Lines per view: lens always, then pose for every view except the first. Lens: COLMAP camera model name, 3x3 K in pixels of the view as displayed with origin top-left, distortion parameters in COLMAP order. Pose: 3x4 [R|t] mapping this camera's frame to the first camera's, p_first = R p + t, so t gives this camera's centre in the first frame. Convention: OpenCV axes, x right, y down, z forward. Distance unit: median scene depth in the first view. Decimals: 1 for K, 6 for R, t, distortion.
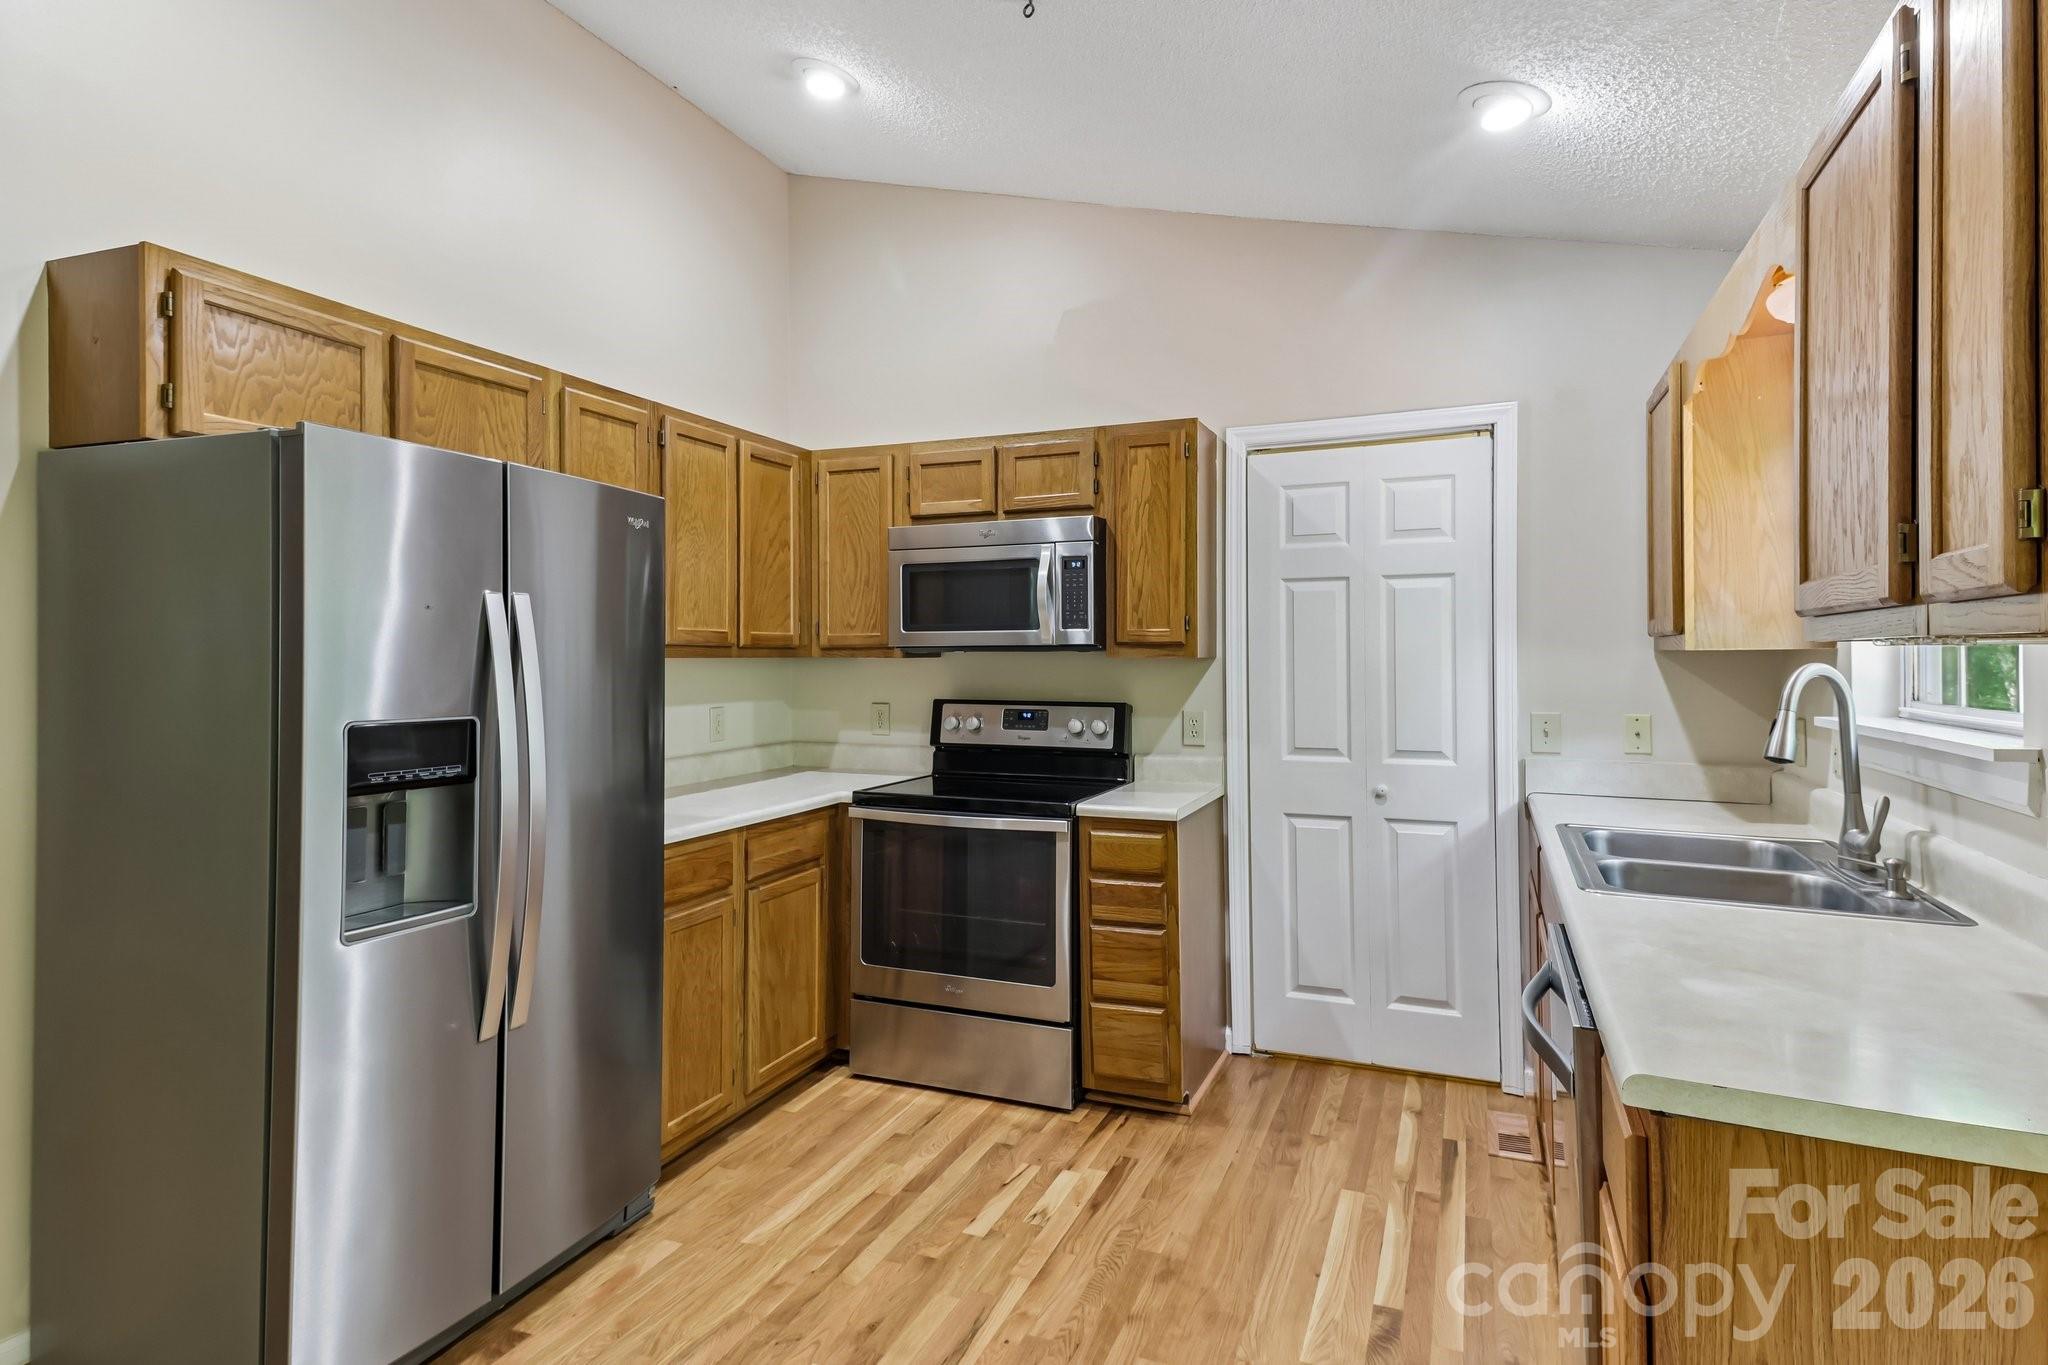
lens RADIAL K [[1092.0, 0, 1020.3], [0, 1092.0, 650.9], [0, 0, 1]] dist [0.063447, -0.020302]
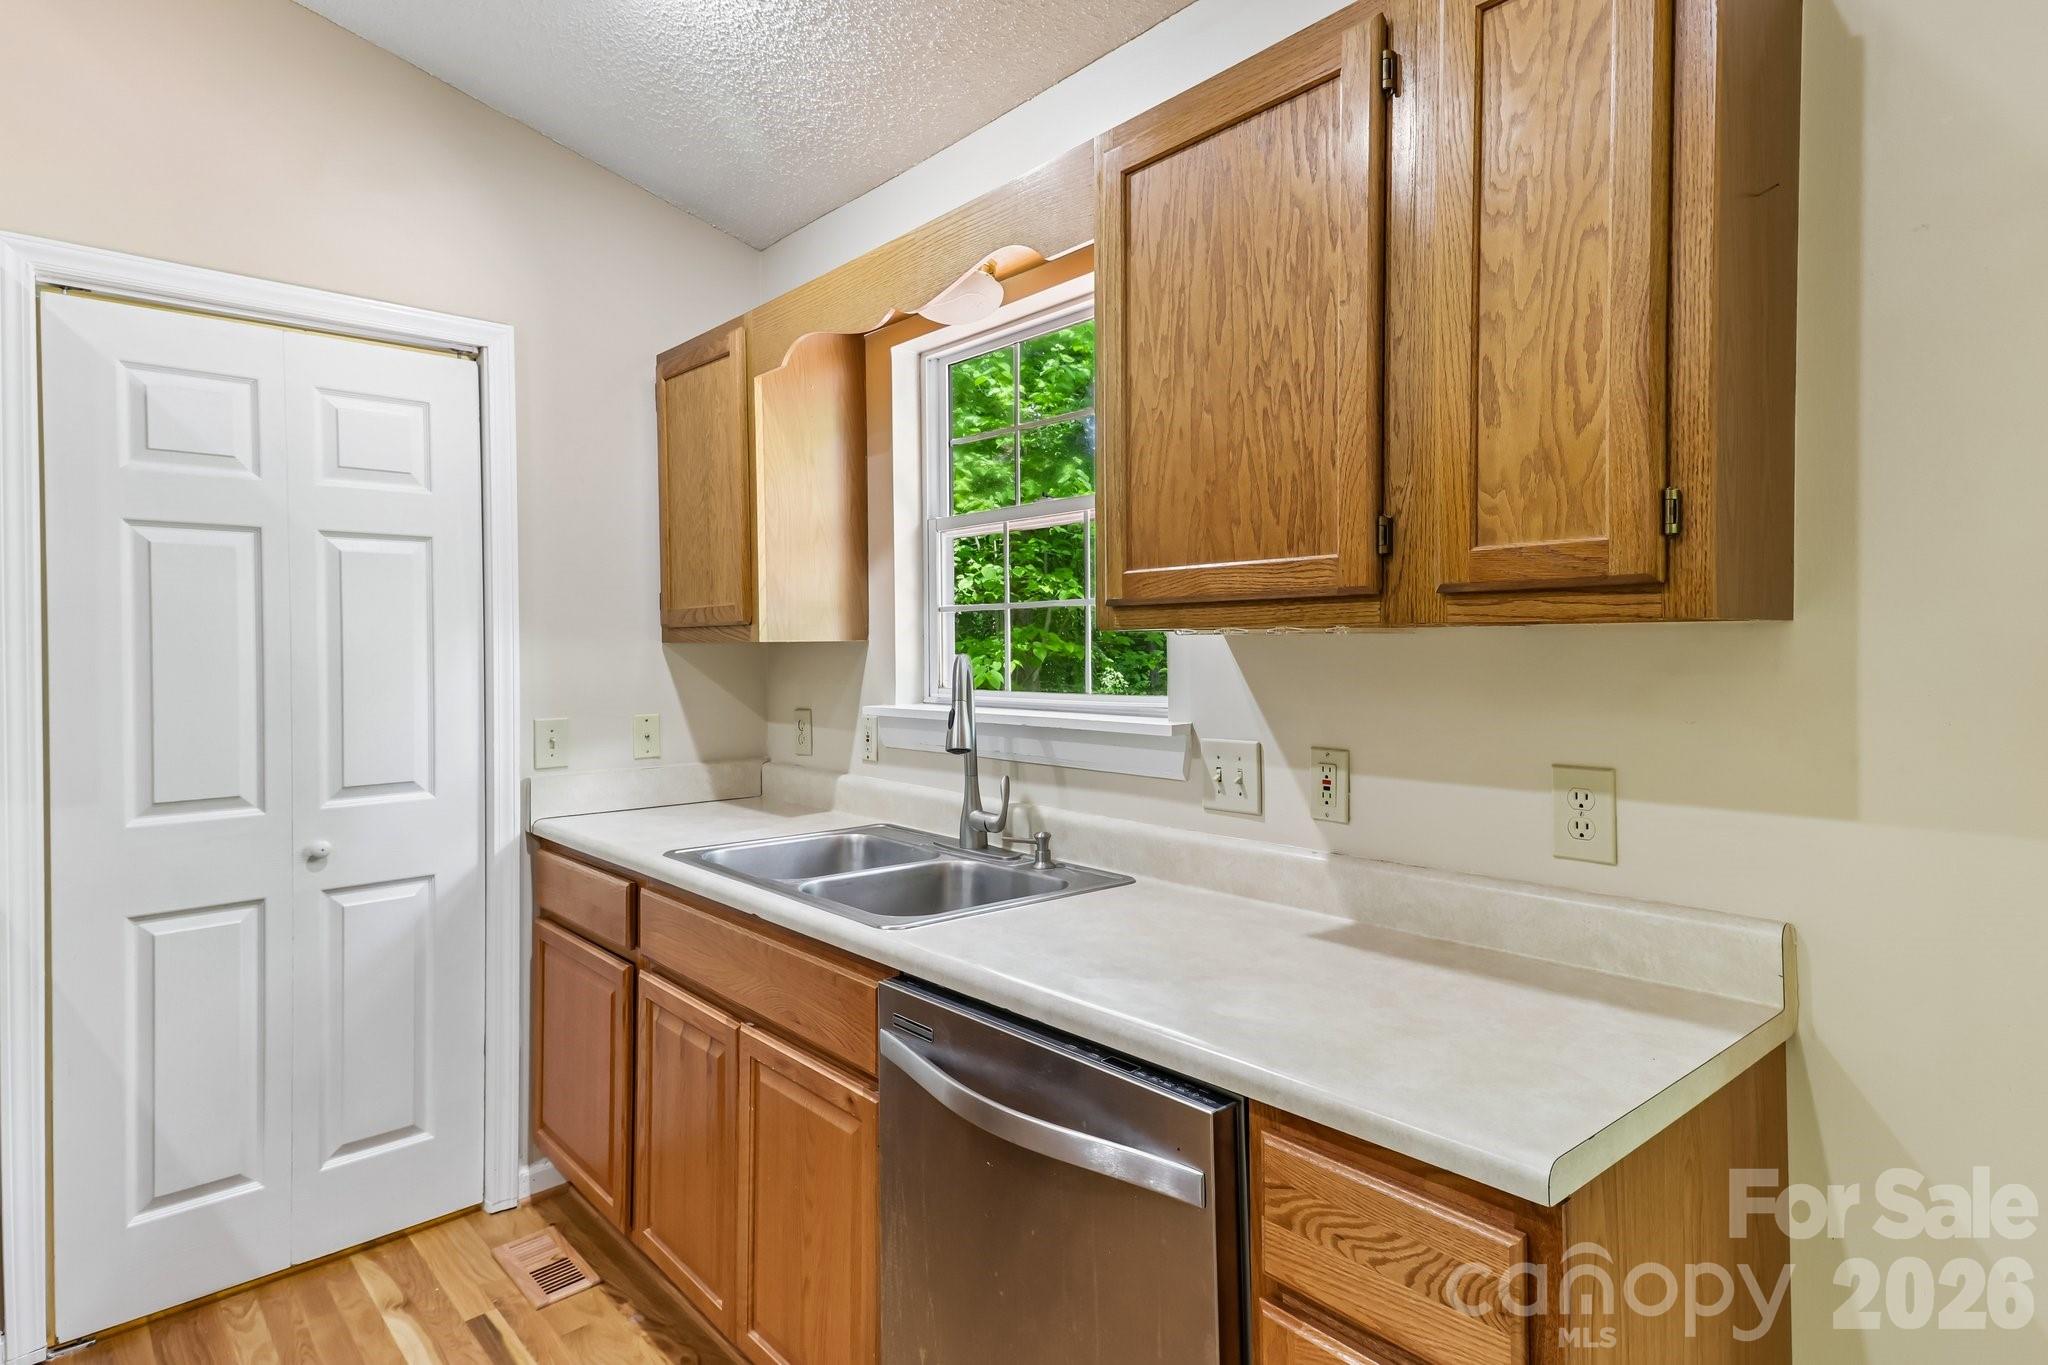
lens RADIAL K [[1092.0, 0, 1039.2], [0, 1092.0, 651.0], [0, 0, 1]] dist [0.063447, -0.020302]
pose [[0.430490, -0.002604, 0.902591, -0.108153], [0.000090, 0.999996, 0.002842, 0.003666], [-0.902595, -0.001142, 0.430489, 0.334314]]
